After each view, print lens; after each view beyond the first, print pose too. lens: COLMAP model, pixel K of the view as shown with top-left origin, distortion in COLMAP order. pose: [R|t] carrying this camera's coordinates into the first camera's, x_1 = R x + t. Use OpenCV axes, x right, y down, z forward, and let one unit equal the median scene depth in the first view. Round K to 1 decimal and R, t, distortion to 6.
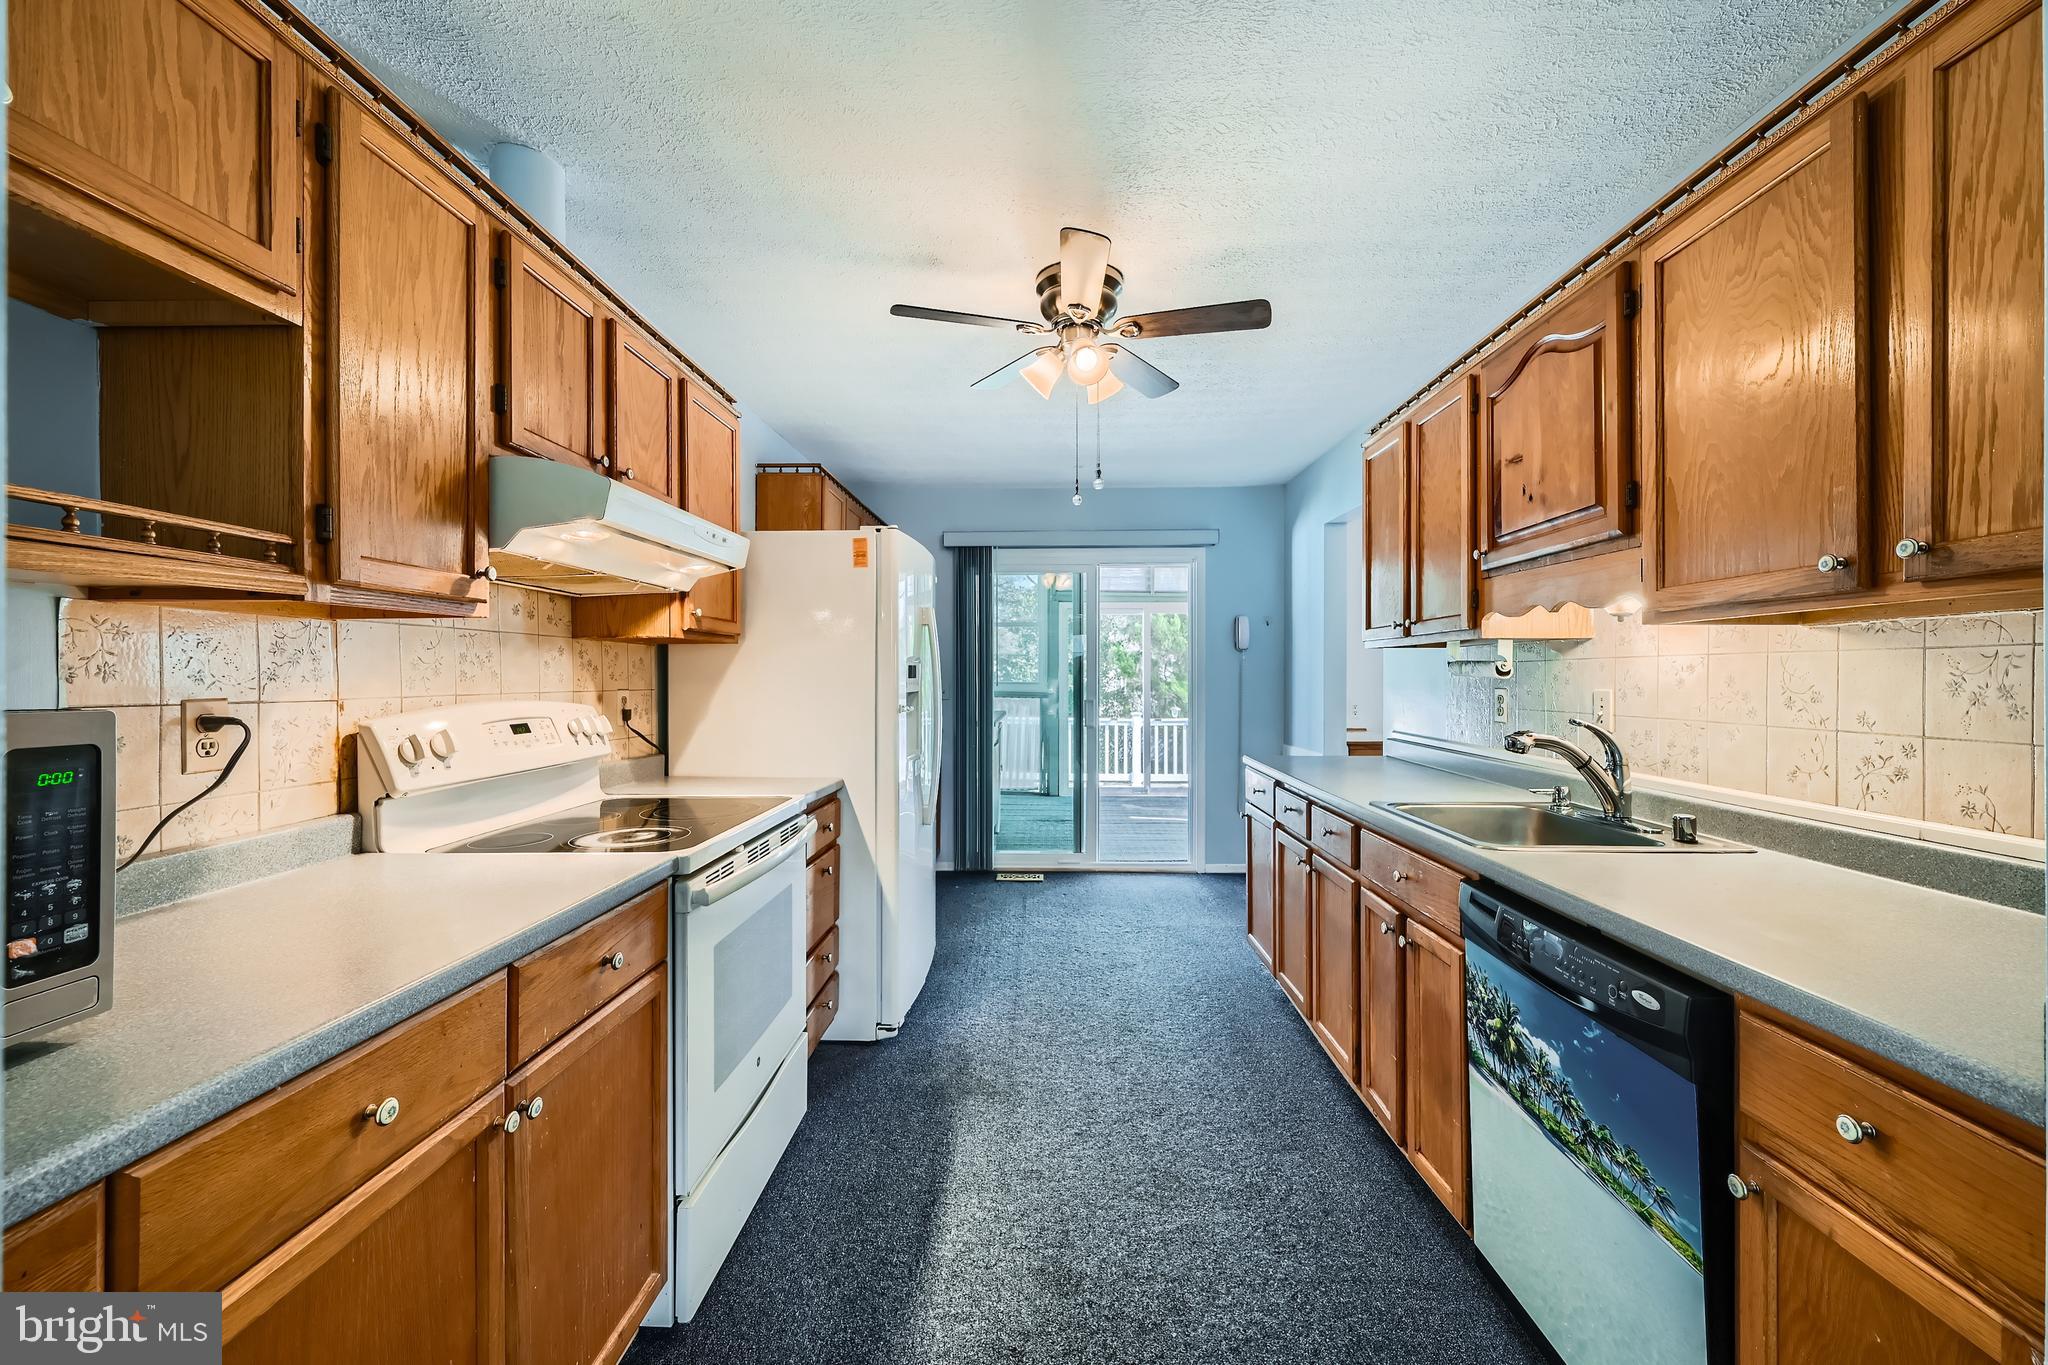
lens RADIAL K [[826.9, 0, 1002.1], [0, 826.9, 671.5], [0, 0, 1]] dist [0.000755, -0.000683]
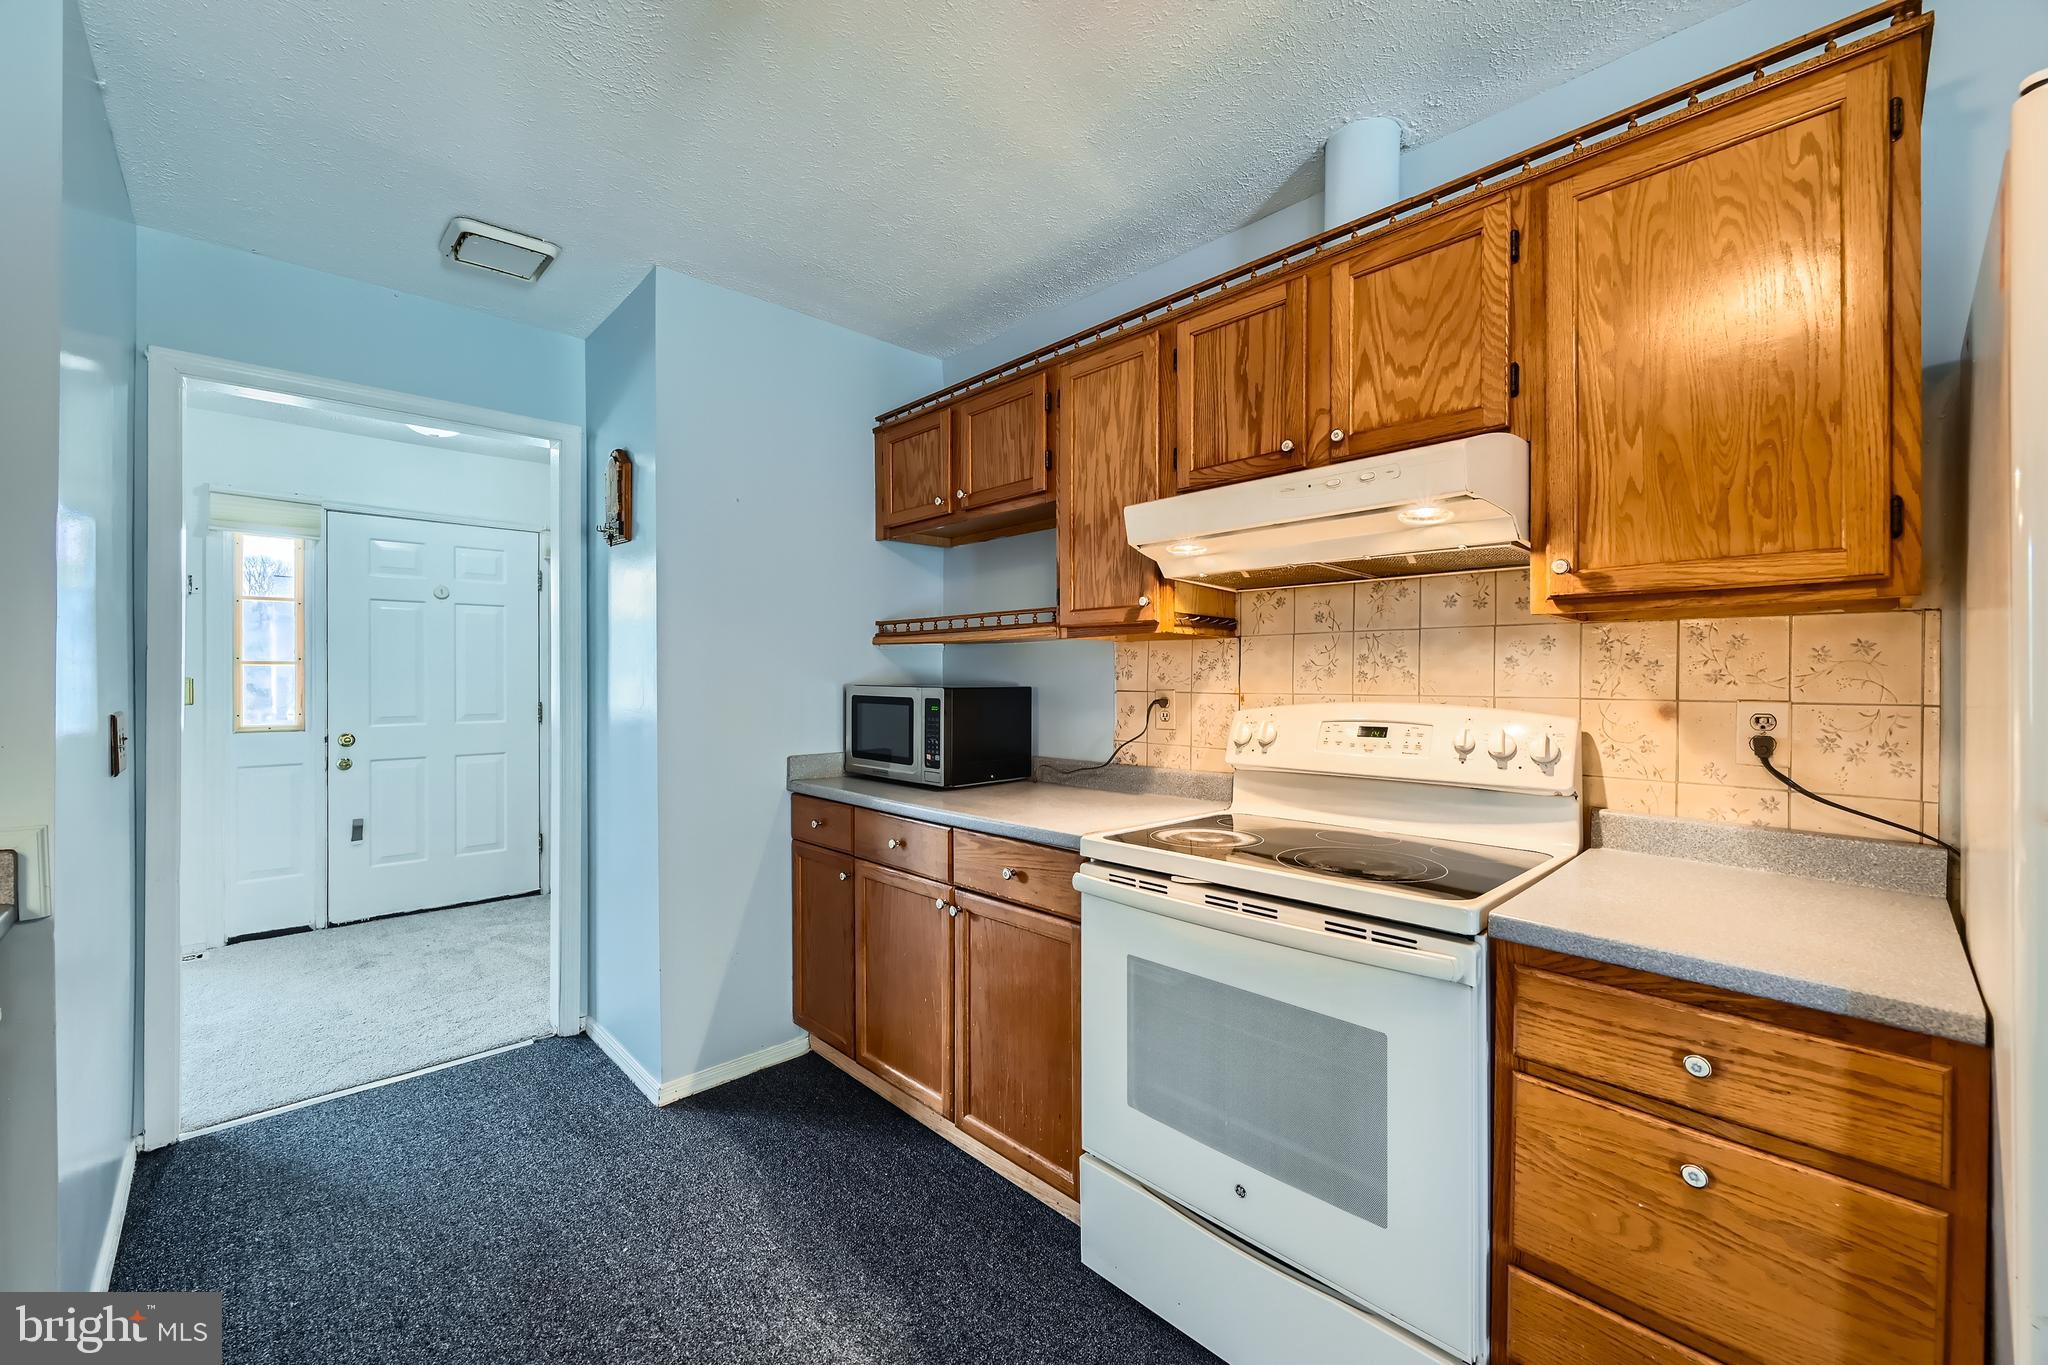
lens RADIAL K [[826.9, 0, 1039.2], [0, 826.9, 677.4], [0, 0, 1]] dist [0.000755, -0.000683]
pose [[-0.680298, 0.000316, -0.732936, 0.459304], [0.004446, 0.999983, -0.003695, 0.010076], [0.732922, -0.005772, -0.680288, 1.676299]]
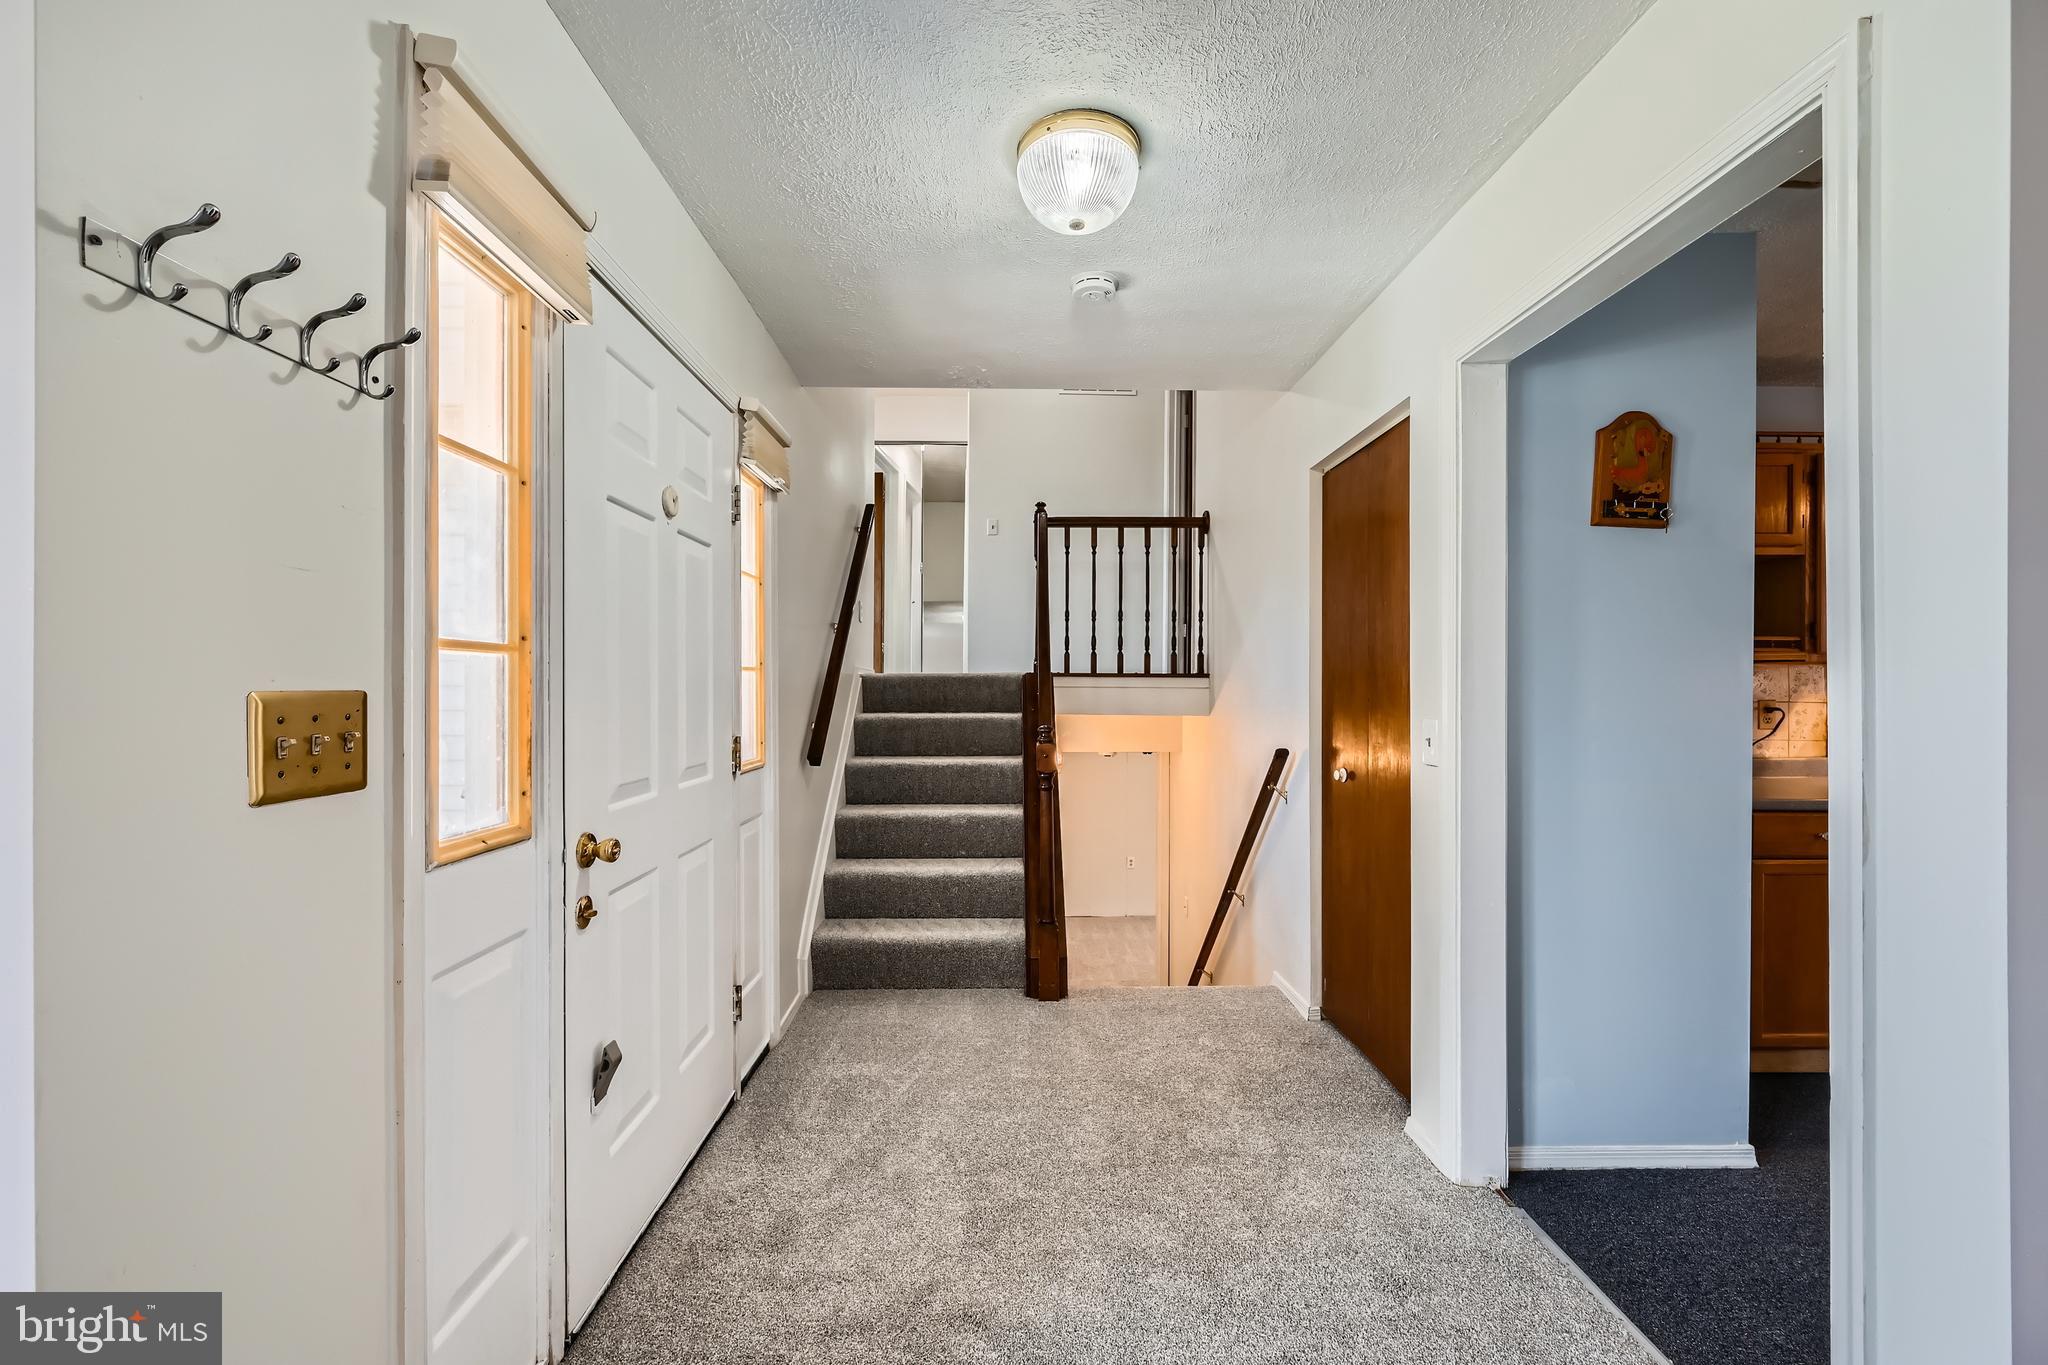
lens RADIAL K [[826.9, 0, 1026.7], [0, 826.9, 690.4], [0, 0, 1]] dist [0.000755, -0.000683]
pose [[0.087025, 0.004374, -0.996197, 1.074862], [0.002619, 0.999986, 0.004619, -0.010590], [0.996203, -0.003011, 0.087012, -1.167482]]
